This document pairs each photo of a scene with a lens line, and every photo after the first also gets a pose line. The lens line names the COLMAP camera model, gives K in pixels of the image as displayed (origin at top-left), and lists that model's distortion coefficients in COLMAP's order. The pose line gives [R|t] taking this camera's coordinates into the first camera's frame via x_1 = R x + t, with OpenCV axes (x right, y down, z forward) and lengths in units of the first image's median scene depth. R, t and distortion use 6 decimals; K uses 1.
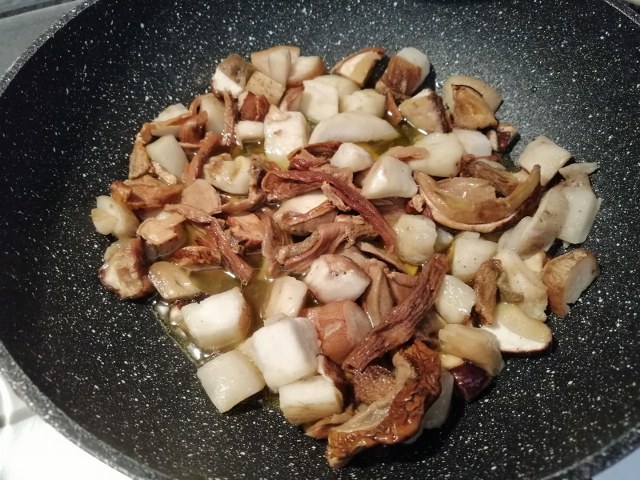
lens RADIAL K [[521.7, 0, 321.3], [0, 521.7, 239.9], [0, 0, 1]] dist [-0.016462, 0.039407]
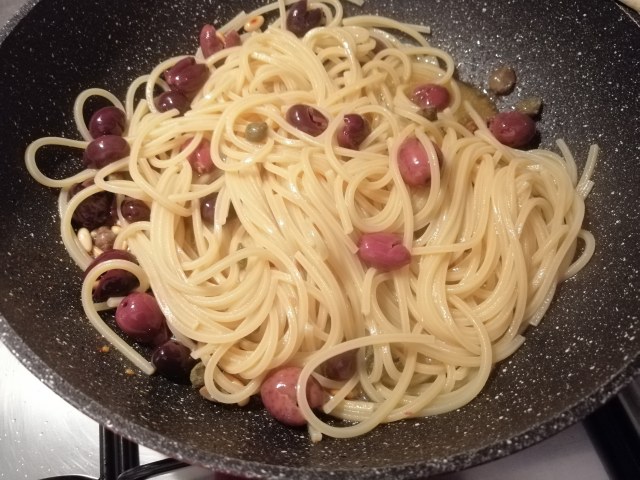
lens RADIAL K [[521.7, 0, 320.7], [0, 521.7, 242.9], [0, 0, 1]] dist [-0.016462, 0.039407]
pose [[0.892883, 0.401626, -0.203610, 0.274411], [-0.388304, 0.915707, 0.103442, -0.052776], [0.227992, -0.013298, 0.973572, -0.000213]]
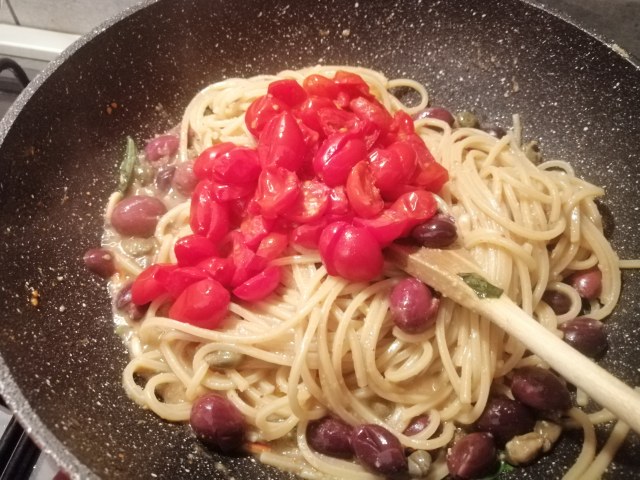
lens RADIAL K [[521.7, 0, 317.9], [0, 521.7, 241.8], [0, 0, 1]] dist [-0.016462, 0.039407]
pose [[0.618659, 0.665667, -0.417311, 0.406767], [-0.672549, 0.723277, 0.156679, -0.171659], [0.406127, 0.183732, 0.895156, 0.077769]]
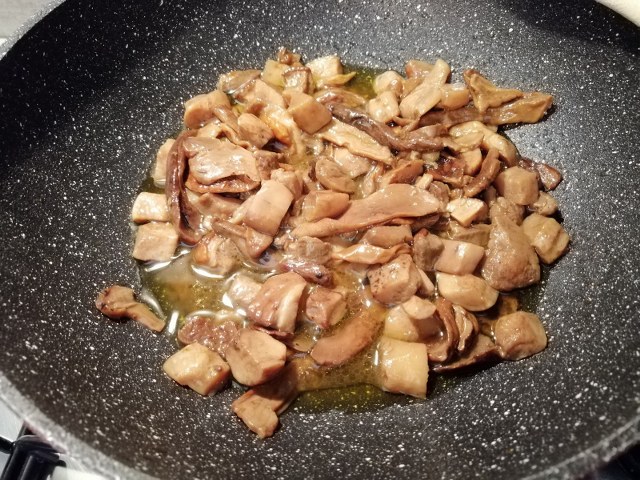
lens RADIAL K [[521.7, 0, 319.9], [0, 521.7, 241.0], [0, 0, 1]] dist [-0.016462, 0.039407]
pose [[0.849395, 0.436922, -0.296021, 0.330624], [-0.432806, 0.897654, 0.083042, -0.061562], [0.302007, 0.057584, 0.951565, 0.063641]]
